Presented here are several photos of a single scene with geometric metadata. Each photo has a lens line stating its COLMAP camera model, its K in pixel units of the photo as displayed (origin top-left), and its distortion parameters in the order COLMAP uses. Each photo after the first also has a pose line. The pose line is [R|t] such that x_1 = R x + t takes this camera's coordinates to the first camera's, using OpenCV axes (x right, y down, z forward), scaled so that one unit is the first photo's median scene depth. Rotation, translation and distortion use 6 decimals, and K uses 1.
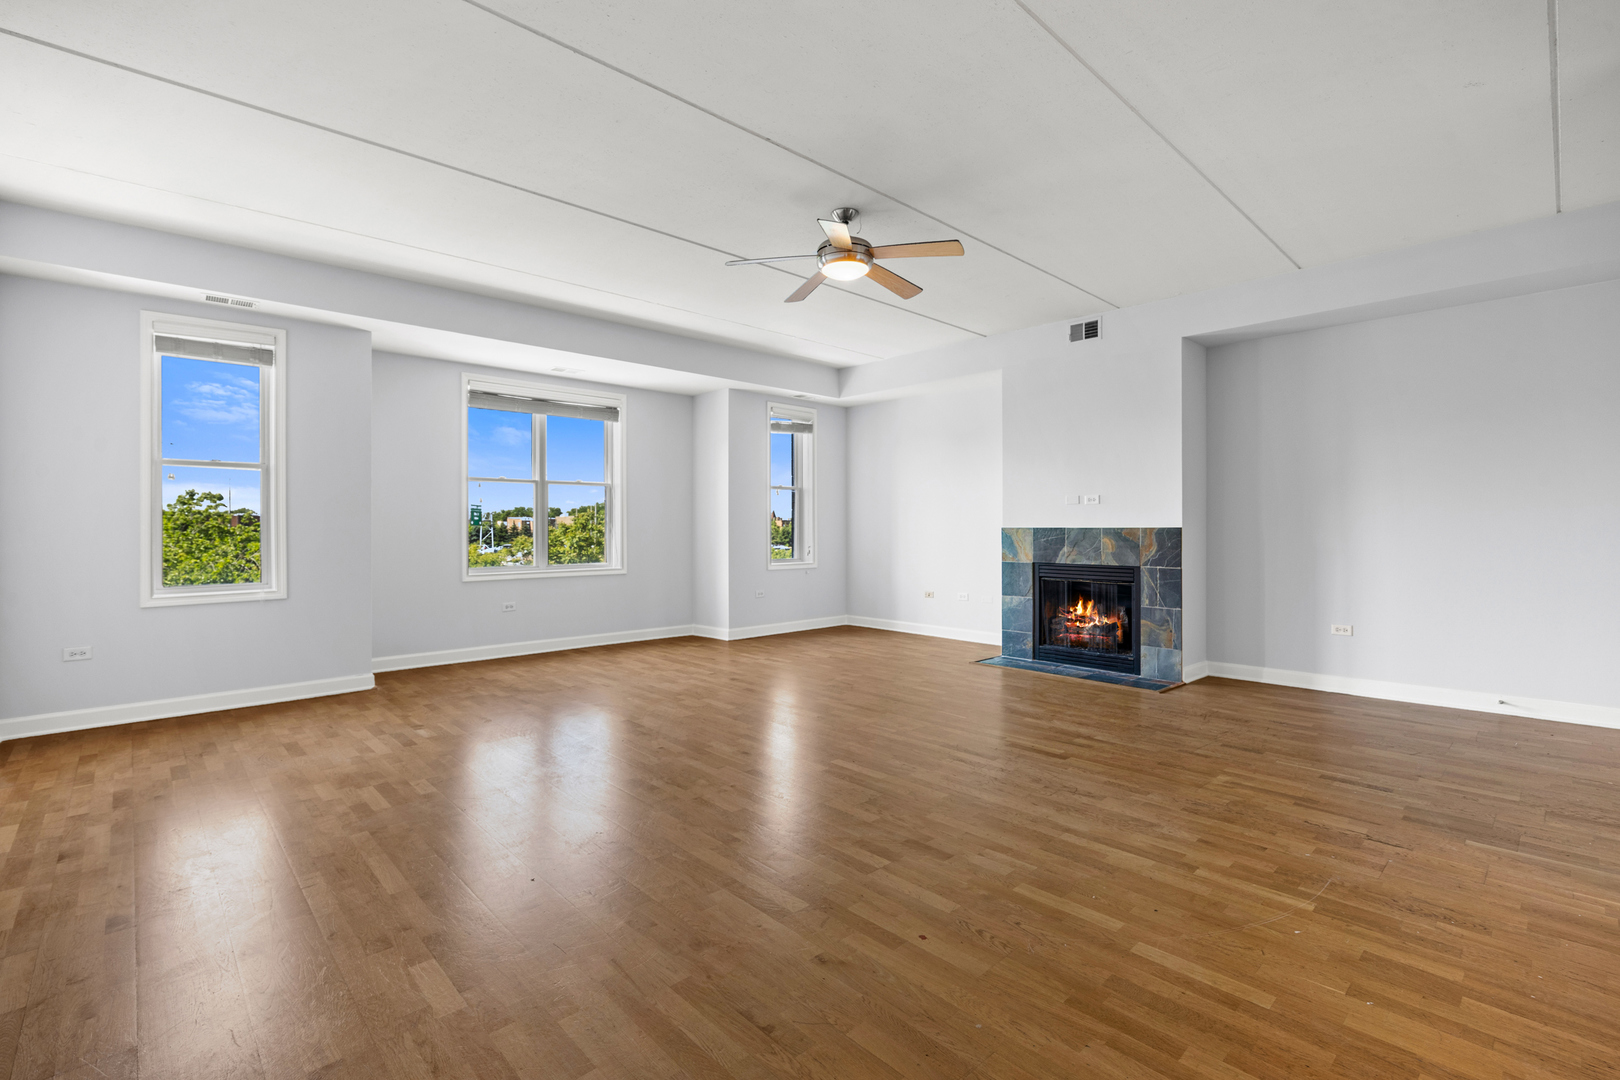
lens RADIAL K [[726.8, 0, 813.1], [0, 726.8, 536.6], [0, 0, 1]] dist [-0.011347, 0.000279]
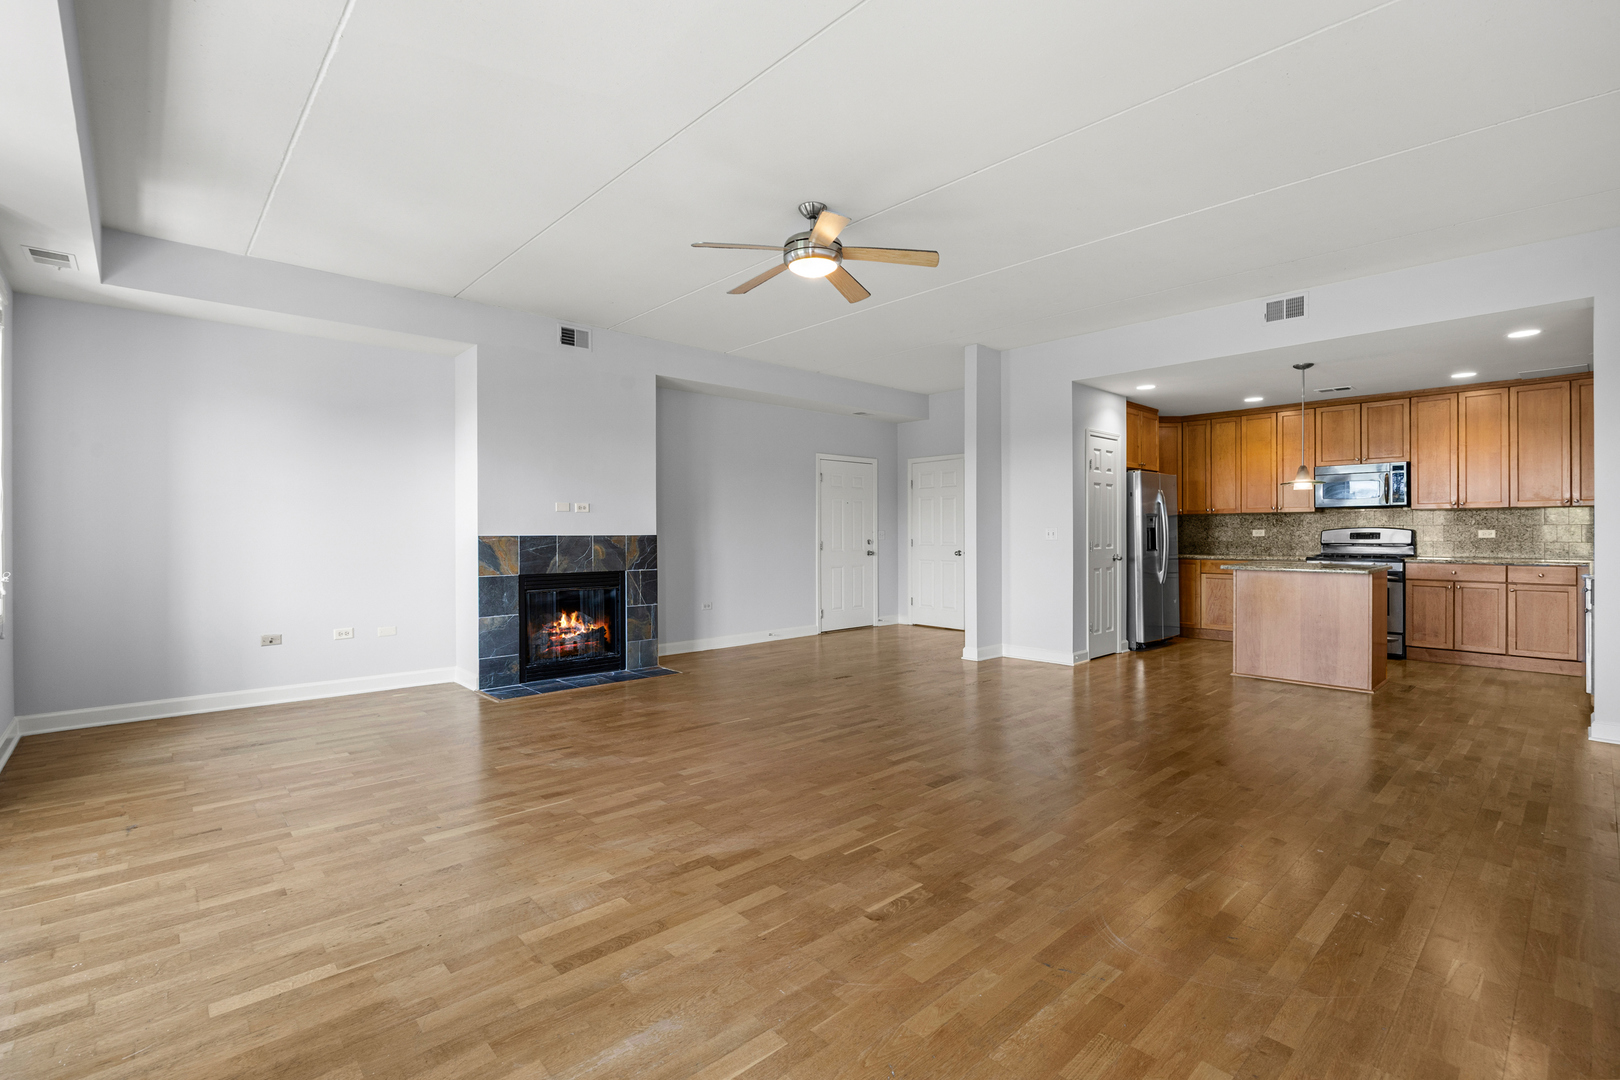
lens RADIAL K [[726.8, 0, 809.8], [0, 726.8, 534.7], [0, 0, 1]] dist [-0.011347, 0.000279]
pose [[0.009514, -0.000668, 0.999955, -0.637545], [0.013216, 0.999913, 0.000543, -0.010128], [-0.999867, 0.013210, 0.009522, 0.691555]]
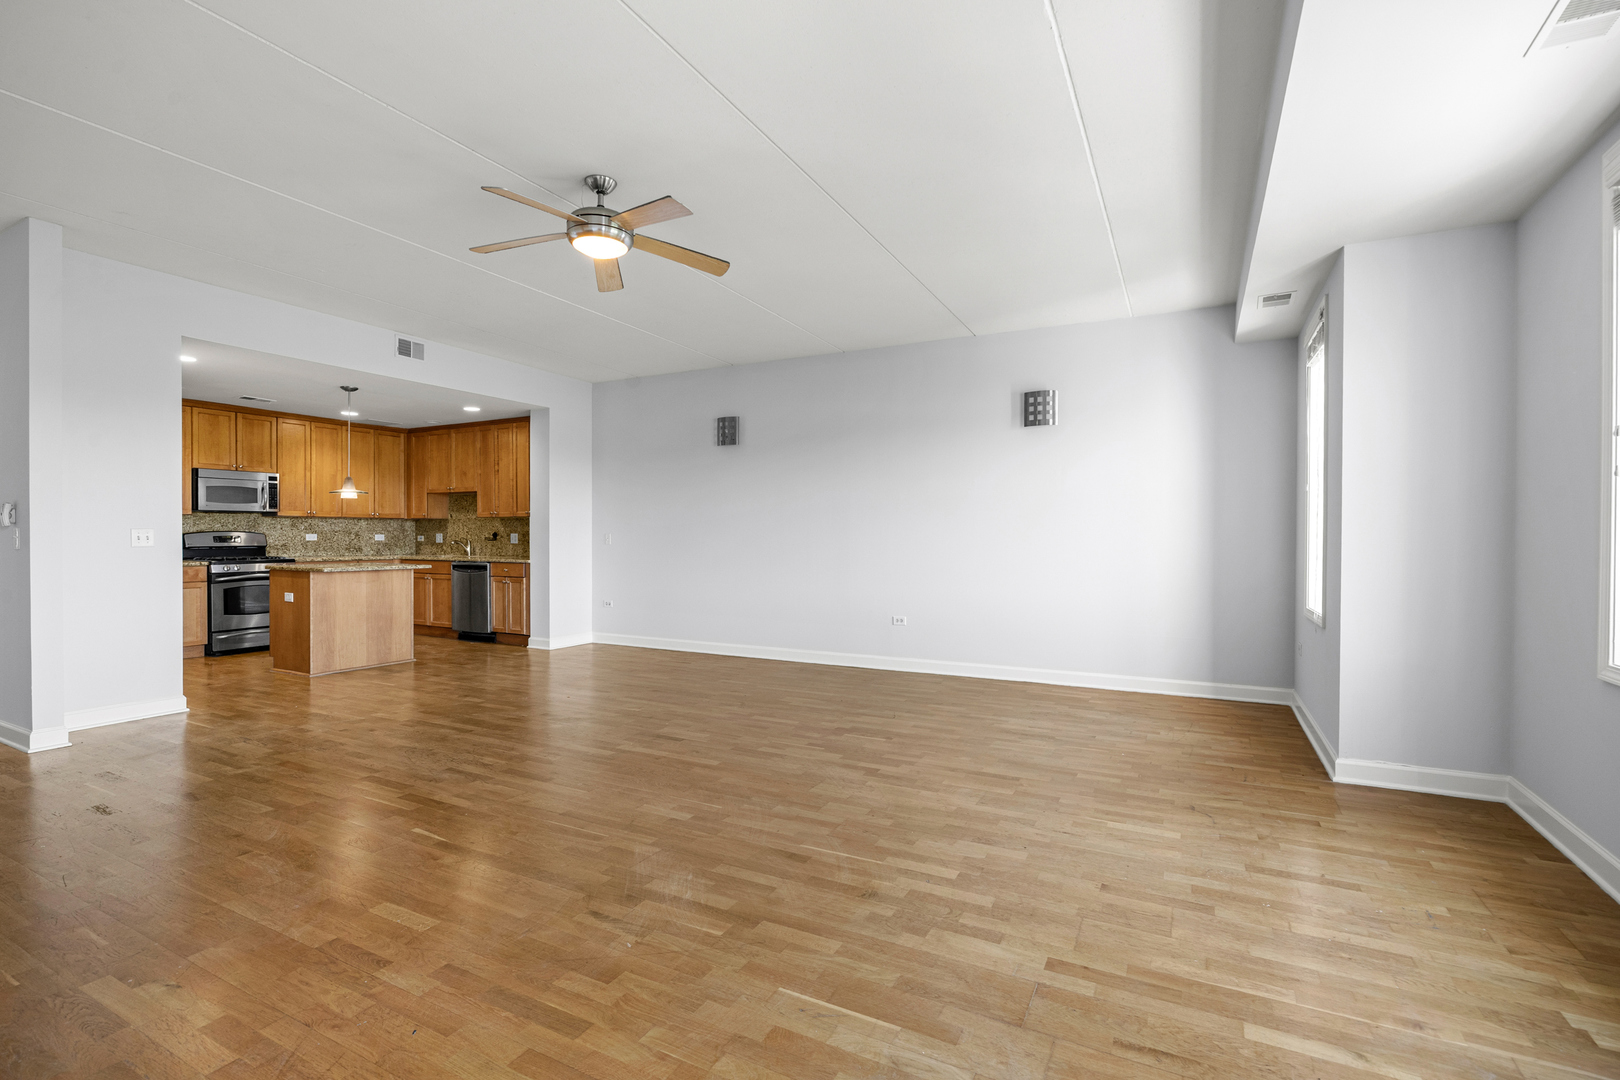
lens RADIAL K [[726.8, 0, 808.6], [0, 726.8, 545.7], [0, 0, 1]] dist [-0.011347, 0.000279]
pose [[-0.947497, 0.003021, -0.319751, 0.062020], [-0.005228, 0.999675, 0.024937, -0.020978], [0.319722, 0.025300, -0.947174, 1.334131]]
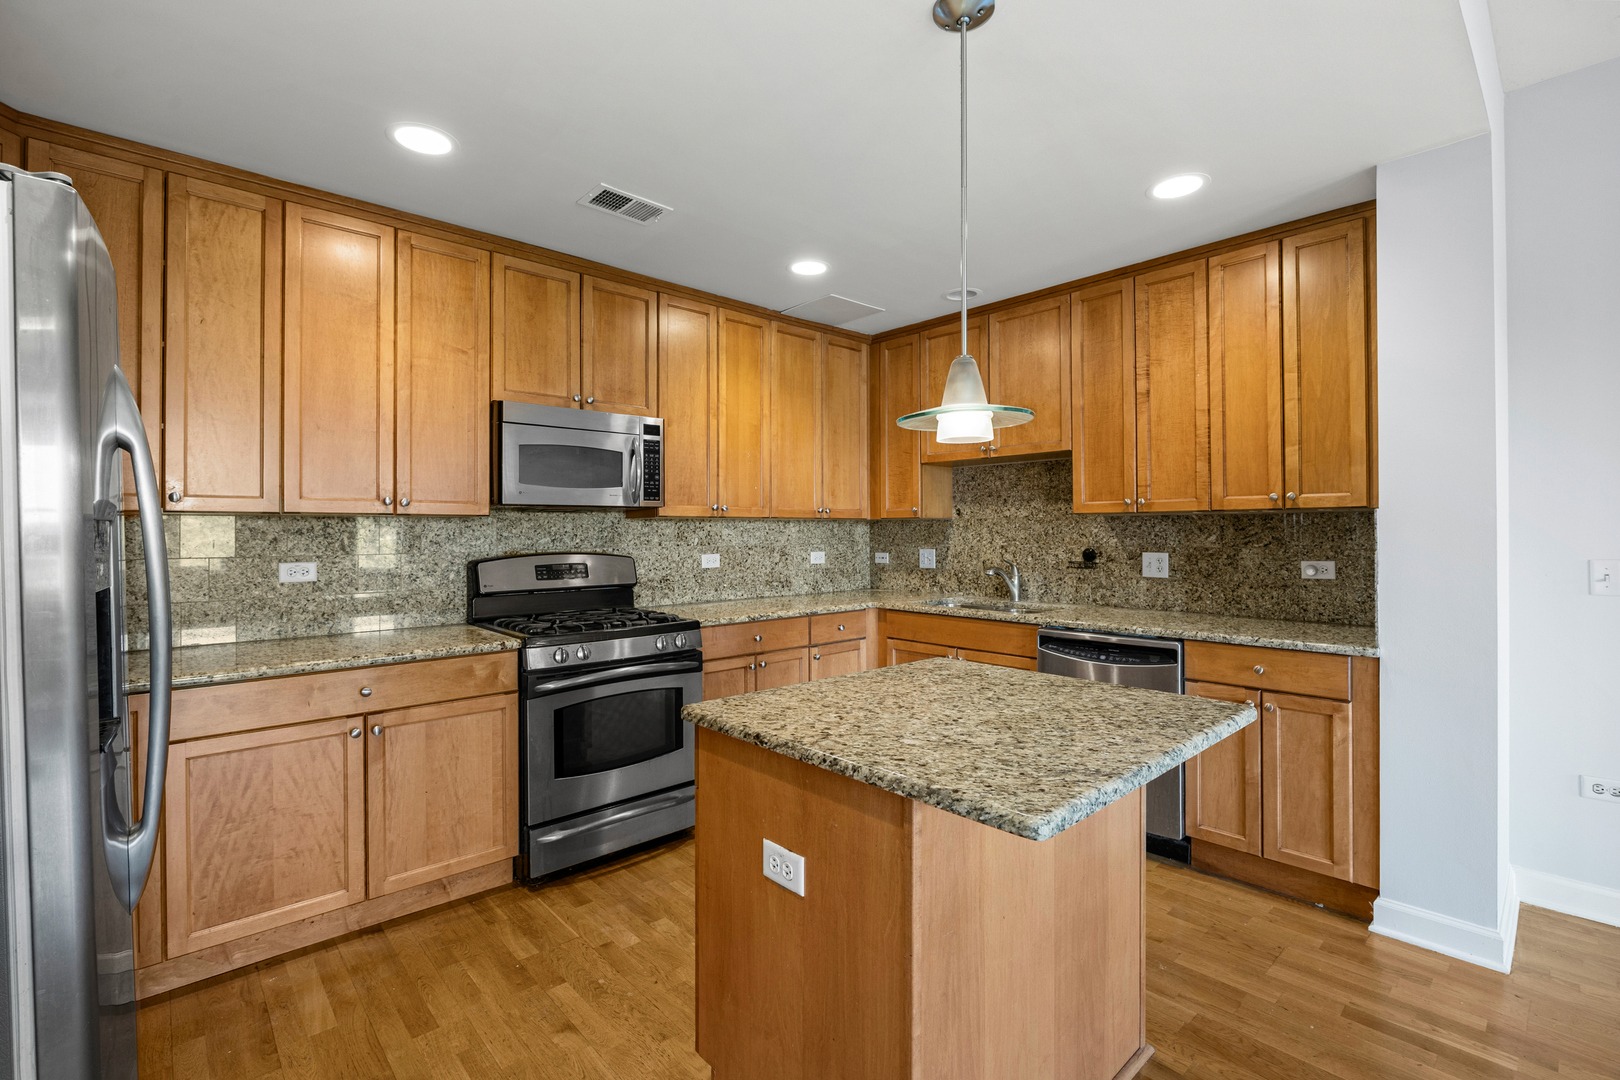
lens RADIAL K [[726.8, 0, 817.6], [0, 726.8, 527.6], [0, 0, 1]] dist [-0.011347, 0.000279]
pose [[-0.999940, 0.005824, 0.009279, 0.446860], [0.005860, 0.999975, 0.003872, -0.030709], [-0.009257, 0.003927, -0.999949, 0.297198]]
